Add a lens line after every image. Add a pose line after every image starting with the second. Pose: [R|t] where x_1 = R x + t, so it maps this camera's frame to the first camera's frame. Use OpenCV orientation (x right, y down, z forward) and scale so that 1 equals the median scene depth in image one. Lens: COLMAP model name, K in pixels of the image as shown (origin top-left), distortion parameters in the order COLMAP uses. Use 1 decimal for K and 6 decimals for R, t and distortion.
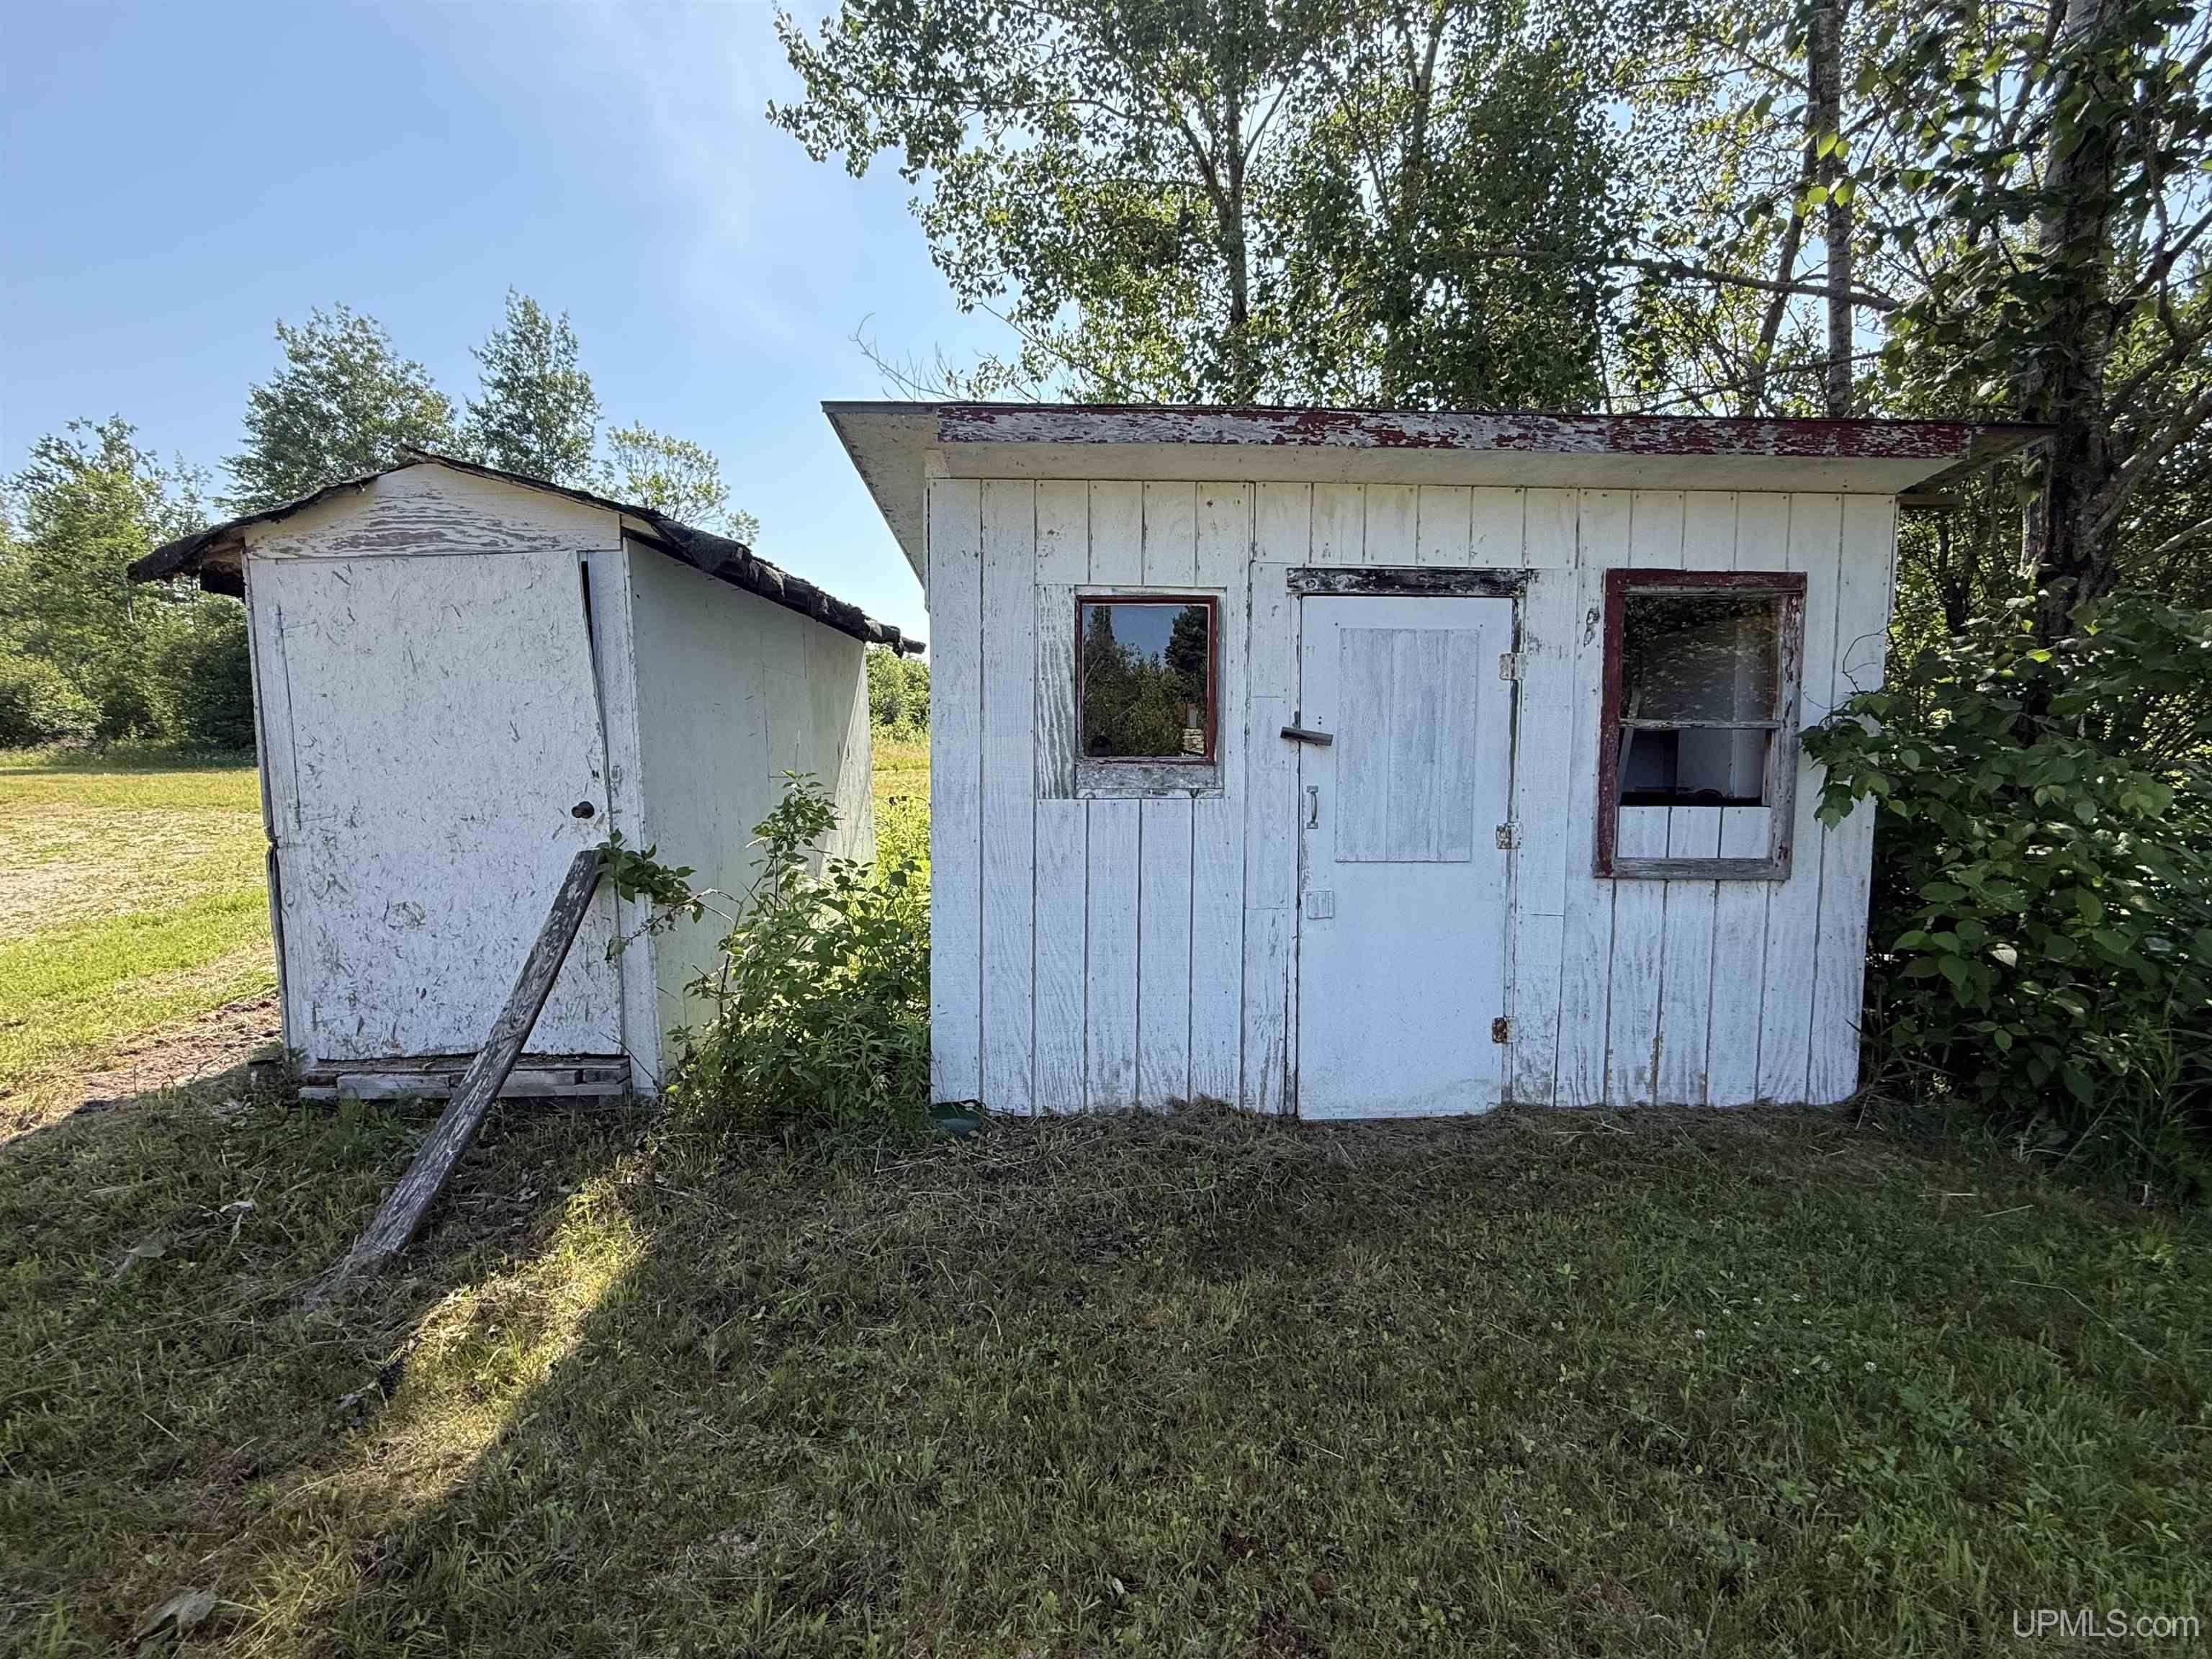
lens RADIAL K [[963.6, 0, 1109.2], [0, 963.6, 826.8], [0, 0, 1]] dist [0.000443, -0.000702]
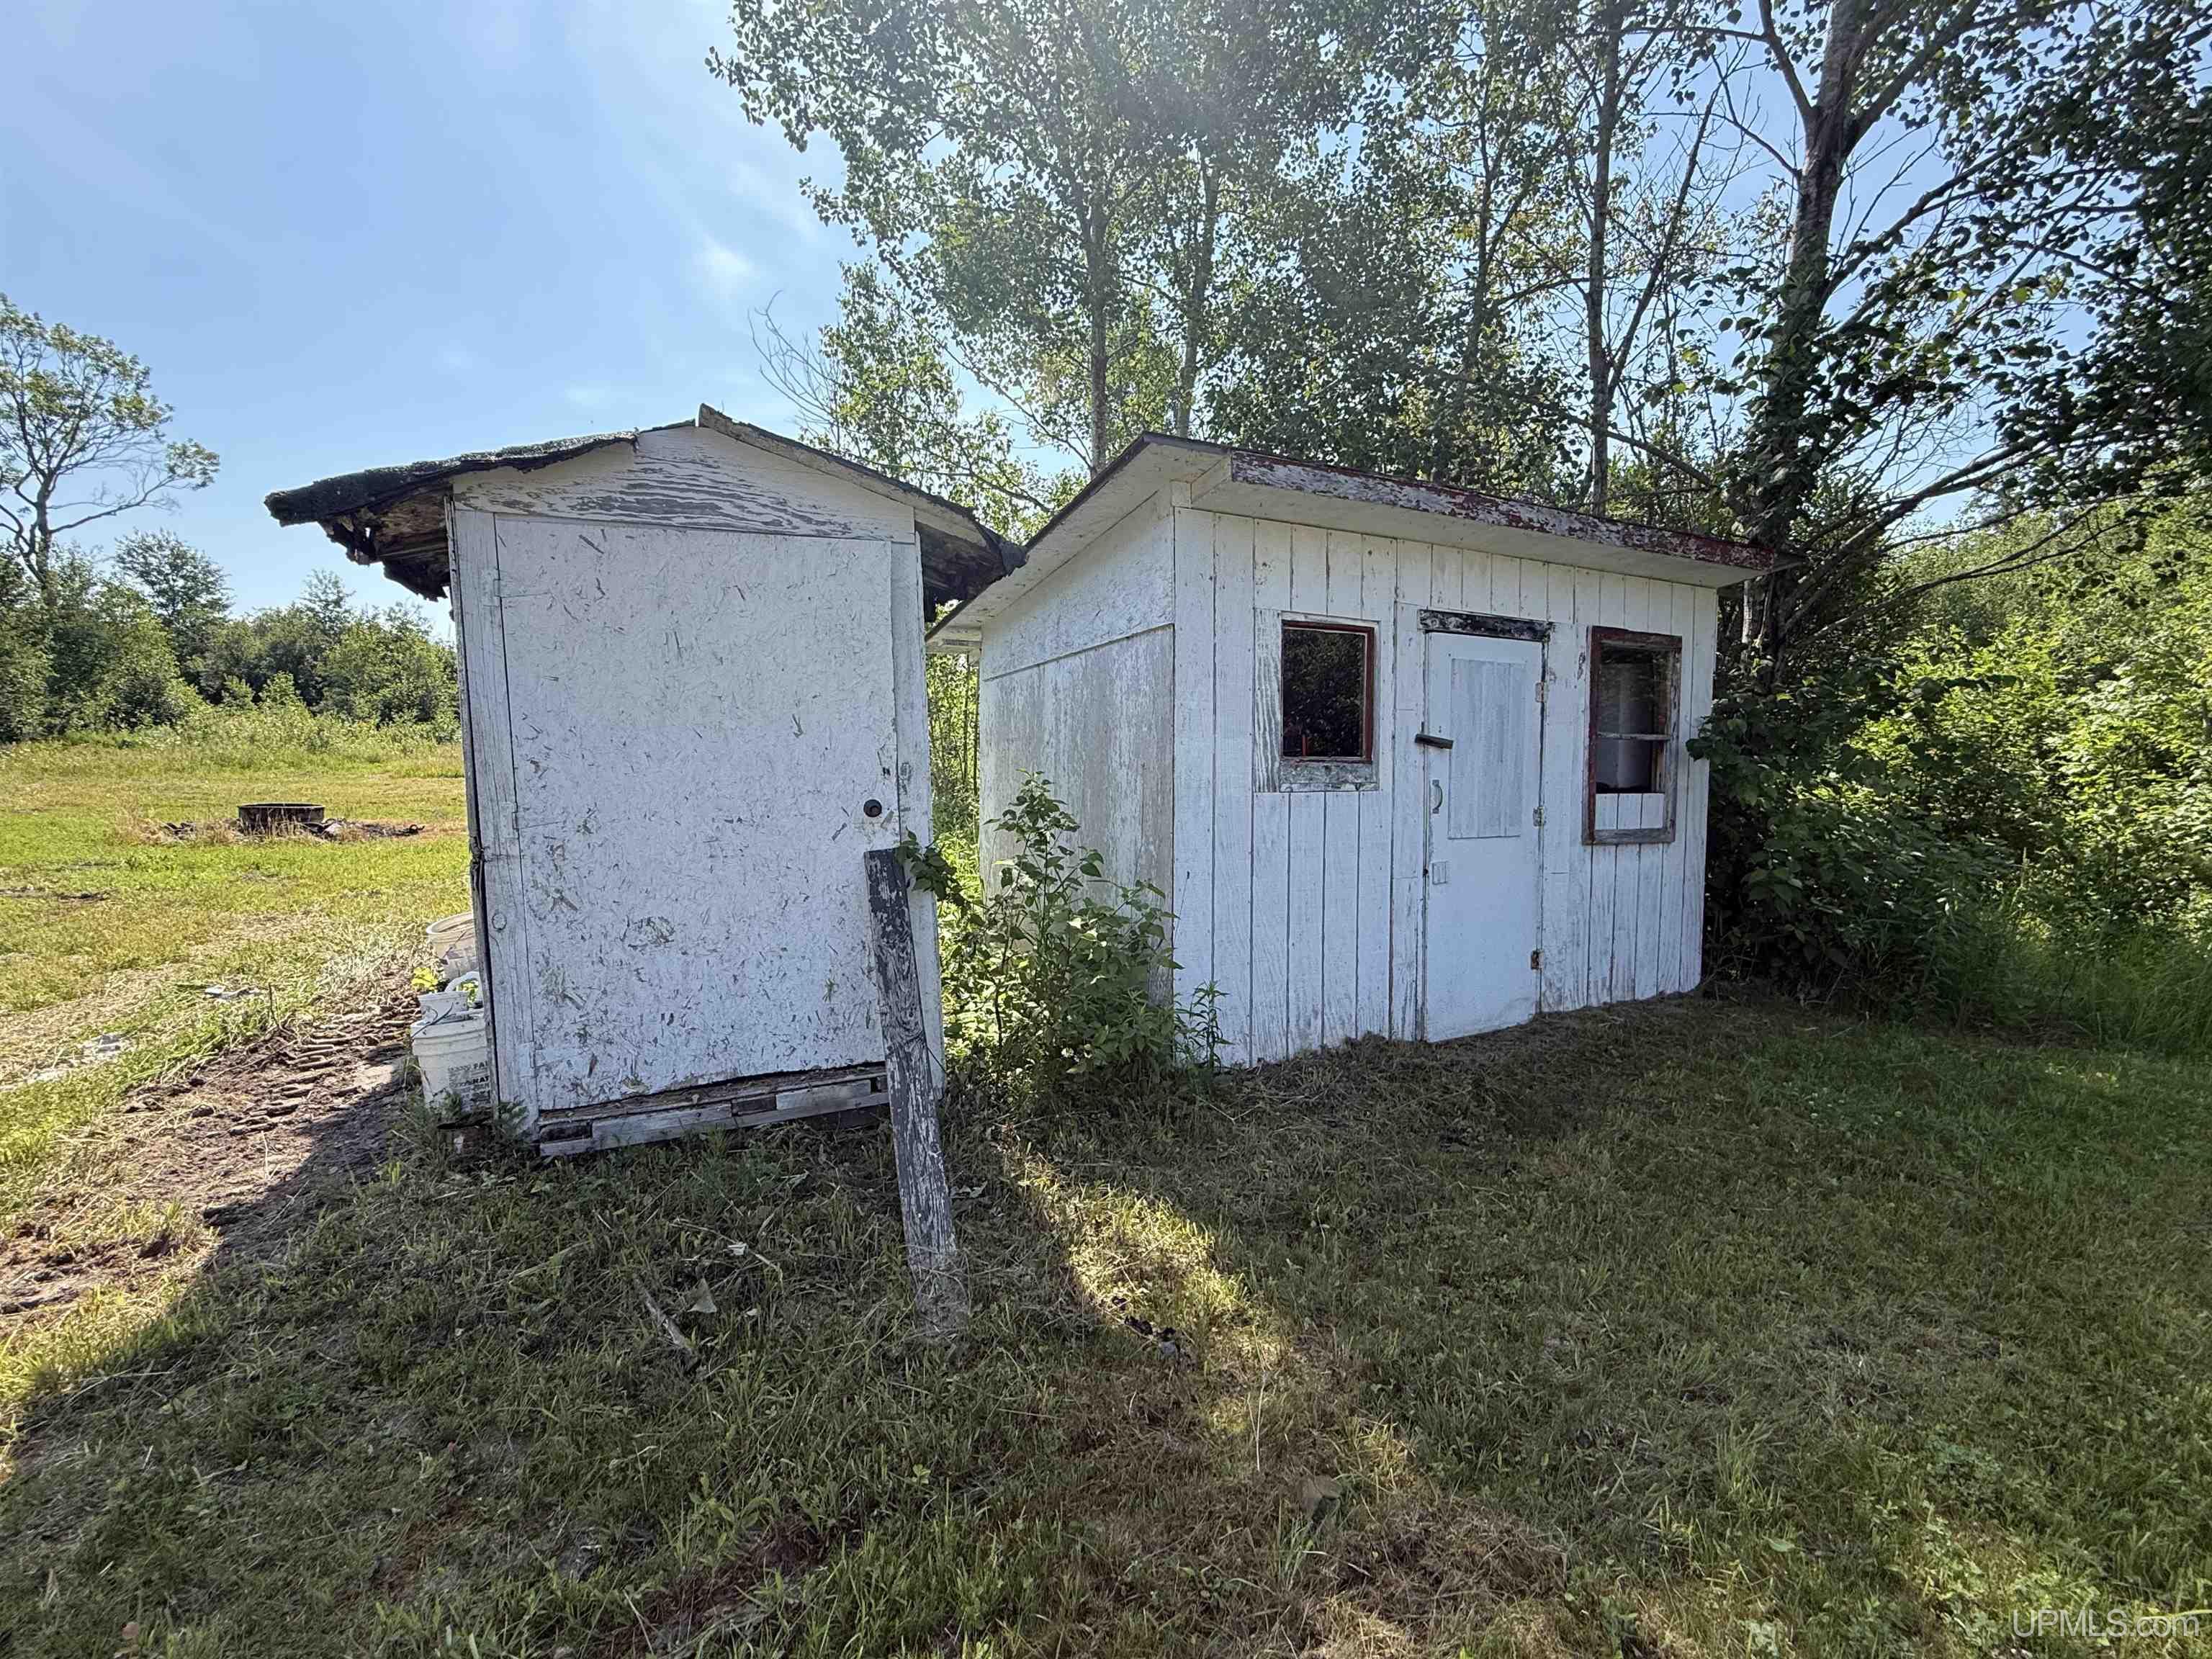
lens RADIAL K [[963.6, 0, 1097.1], [0, 963.6, 825.4], [0, 0, 1]] dist [0.000443, -0.000702]
pose [[0.905516, -0.024608, 0.423598, -0.738097], [0.028038, 0.999605, -0.001867, 0.007571], [-0.423384, 0.013568, 0.905849, 0.029987]]
